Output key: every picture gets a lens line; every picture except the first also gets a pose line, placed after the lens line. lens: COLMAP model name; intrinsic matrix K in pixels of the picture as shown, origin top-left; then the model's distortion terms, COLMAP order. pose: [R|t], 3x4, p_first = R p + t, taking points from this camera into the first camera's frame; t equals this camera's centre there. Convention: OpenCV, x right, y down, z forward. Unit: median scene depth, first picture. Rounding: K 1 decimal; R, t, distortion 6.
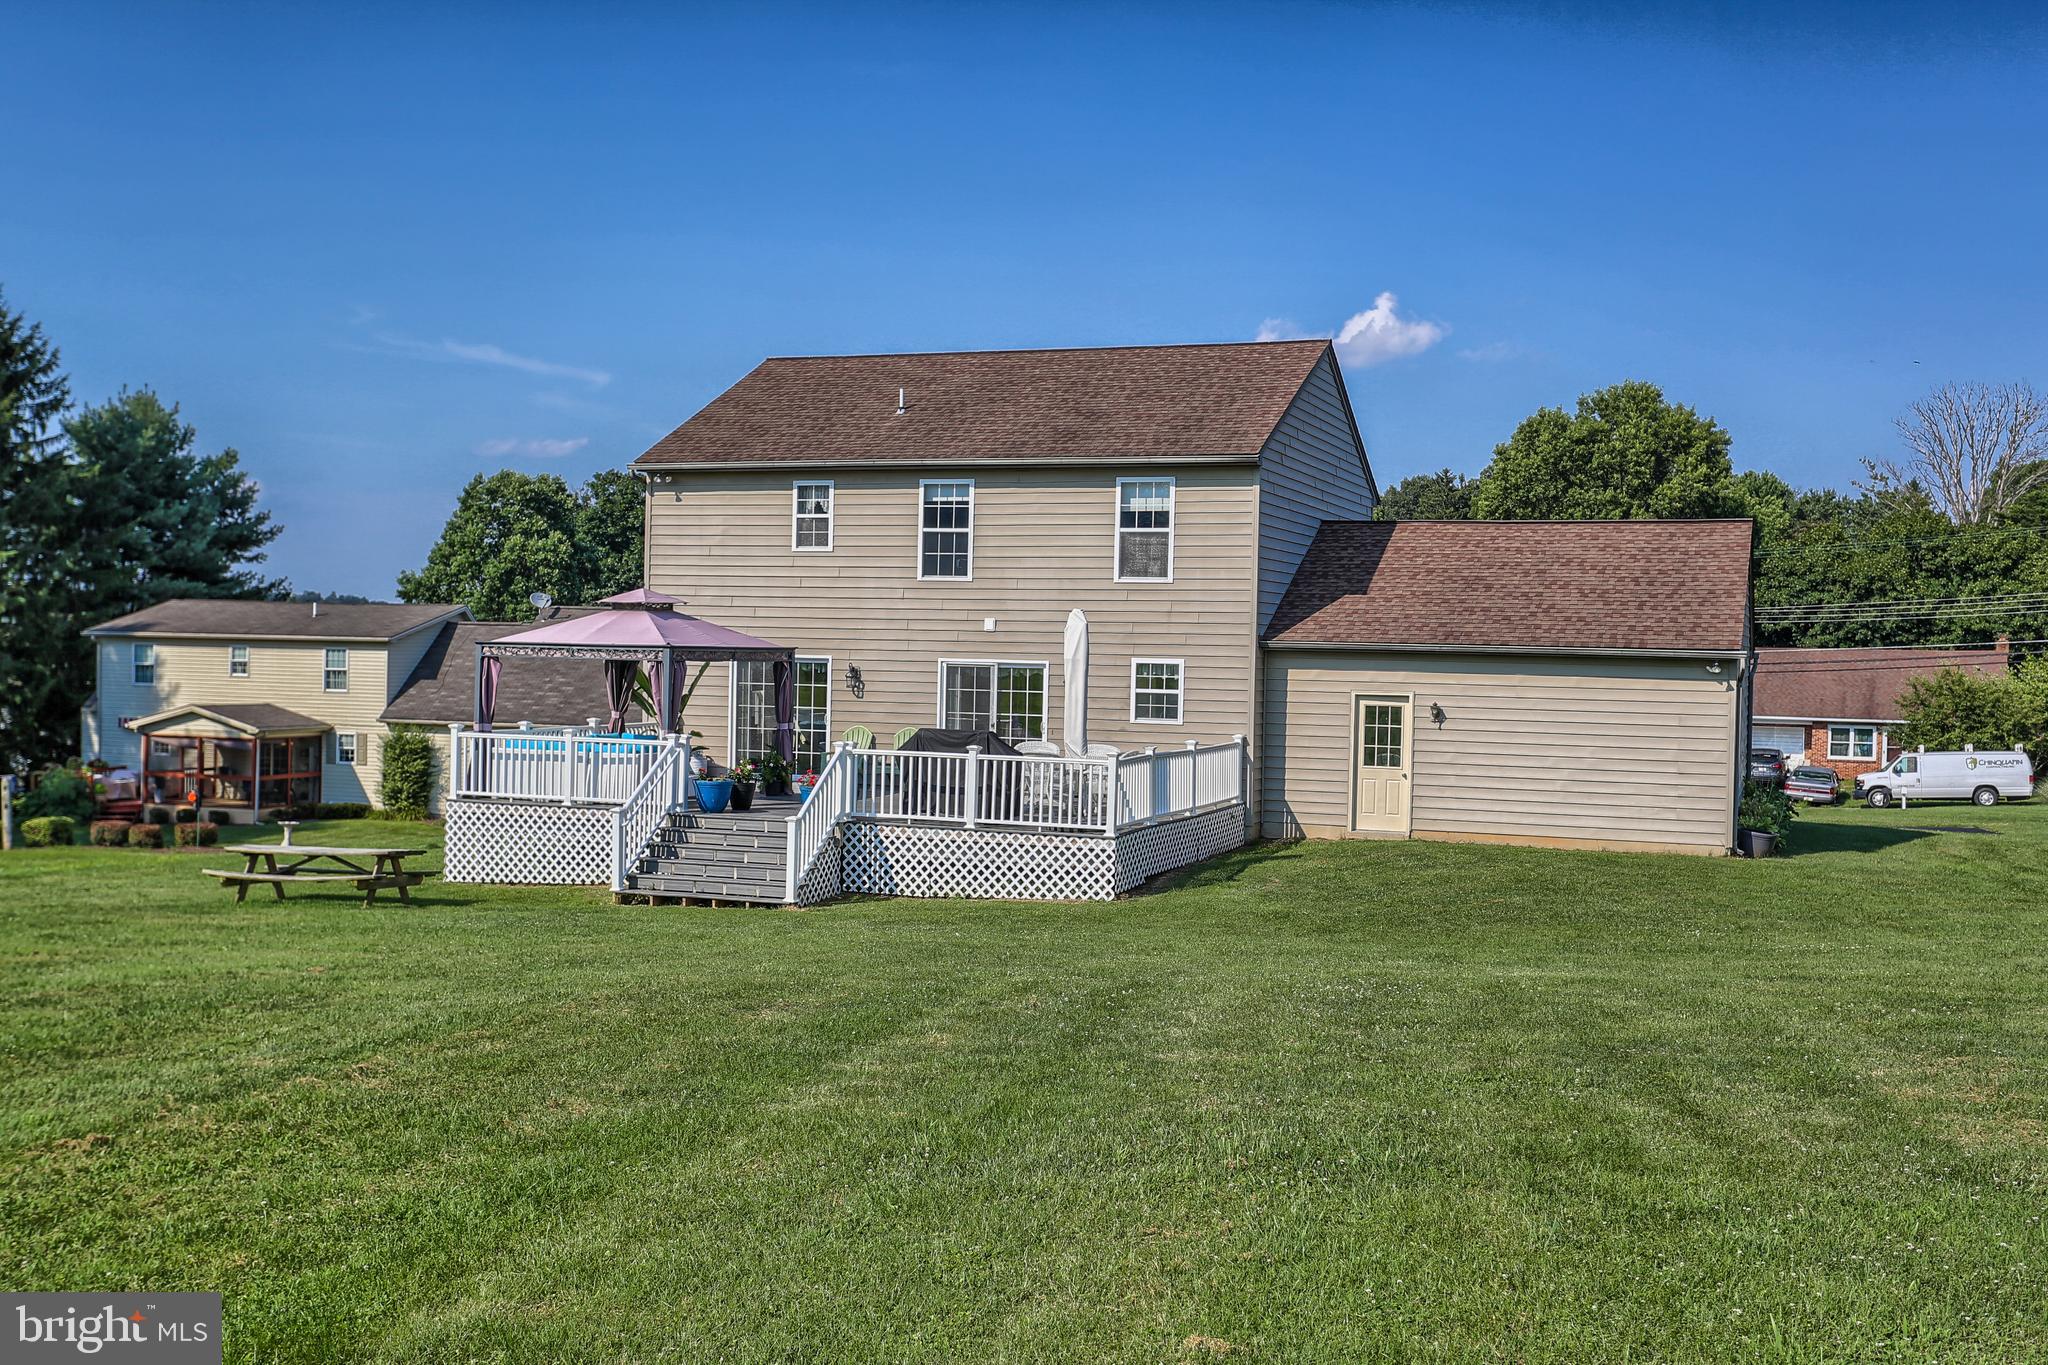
lens RADIAL K [[2051.5, 0, 1024.0], [0, 2051.5, 682.5], [0, 0, 1]] dist [0.051042, 0.003081]
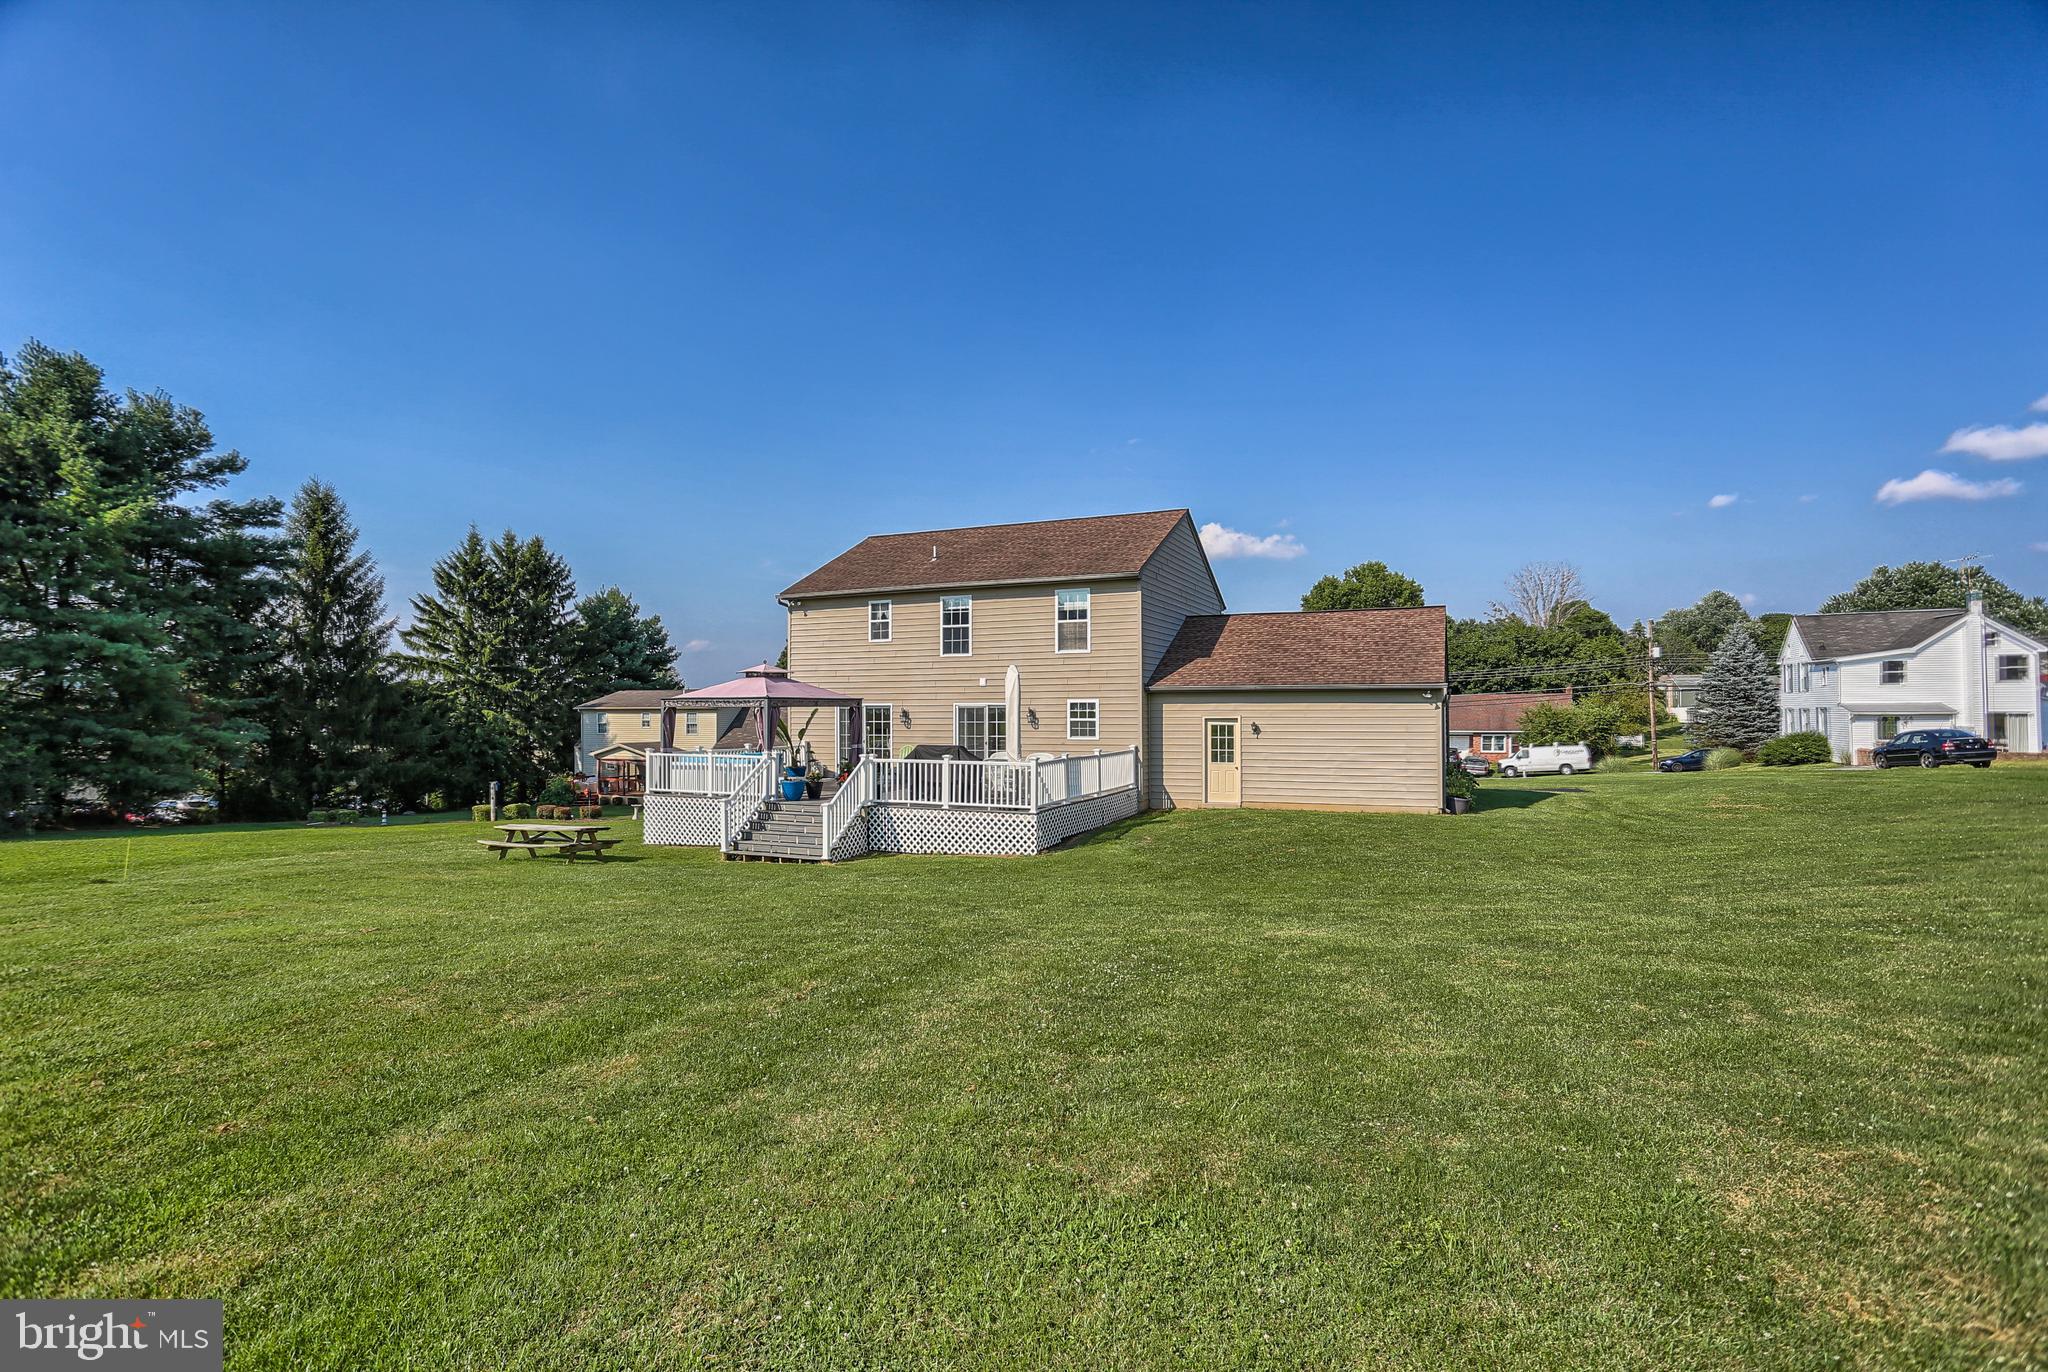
lens RADIAL K [[988.4, 0, 1024.0], [0, 988.4, 686.0], [0, 0, 1]] dist [-0.043003, 0.000878]
pose [[0.997966, -0.026665, -0.057899, 0.064816], [0.024282, 0.998844, -0.041476, 0.009207], [0.058938, 0.039986, 0.997461, 0.215217]]
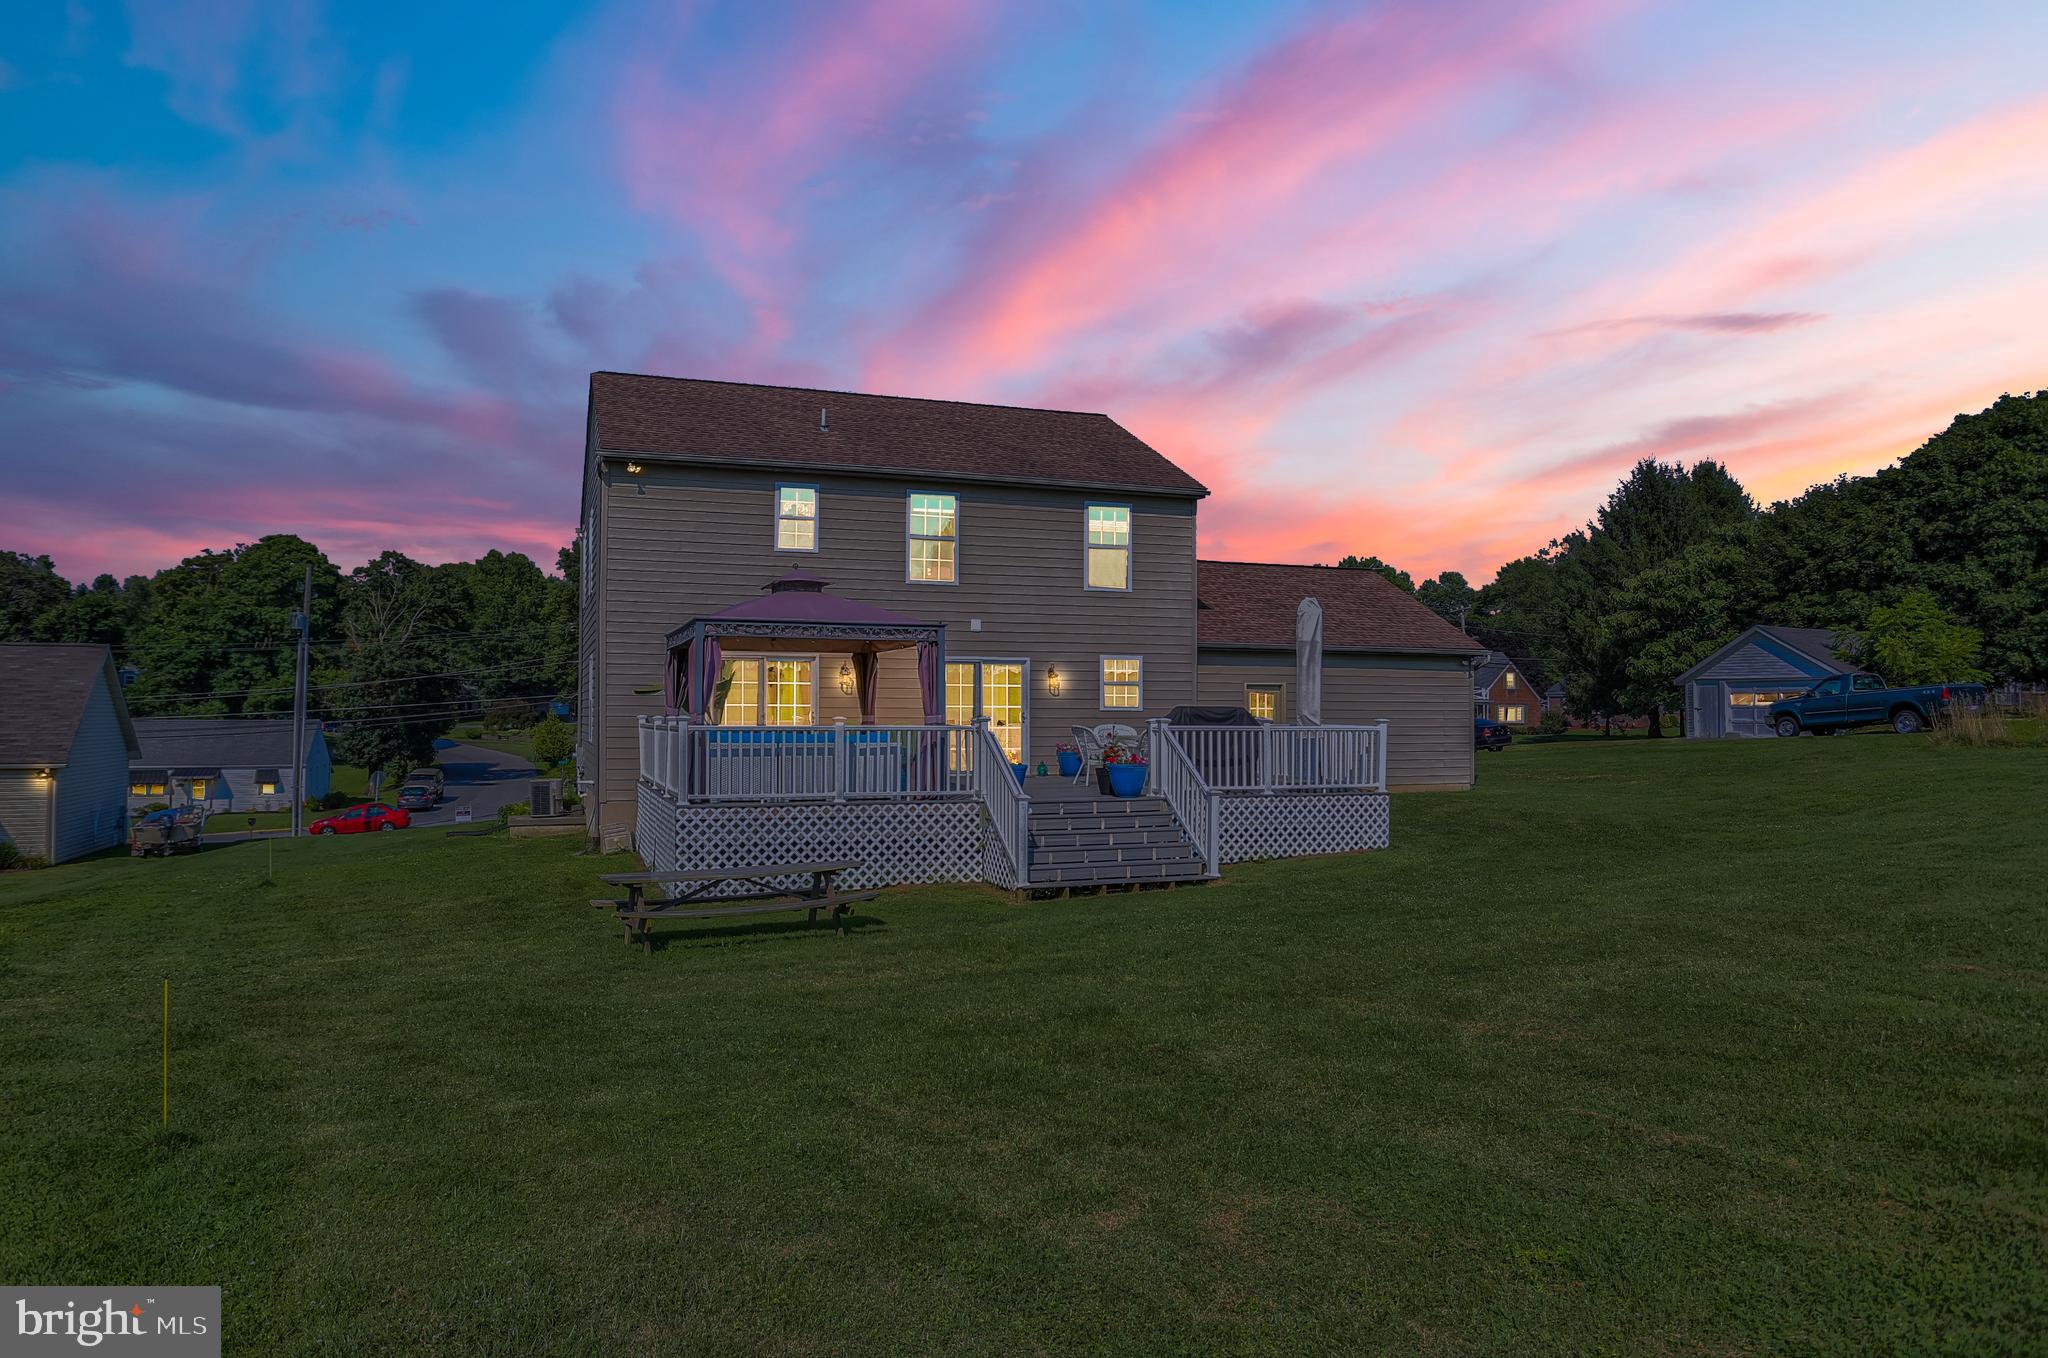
lens RADIAL K [[1326.2, 0, 1024.0], [0, 1326.2, 679.0], [0, 0, 1]] dist [-0.007902, 0.000928]
pose [[0.749910, -0.000620, 0.661540, -0.487342], [0.024931, 0.999316, -0.027324, 0.021647], [-0.661070, 0.036983, 0.749412, 0.464798]]
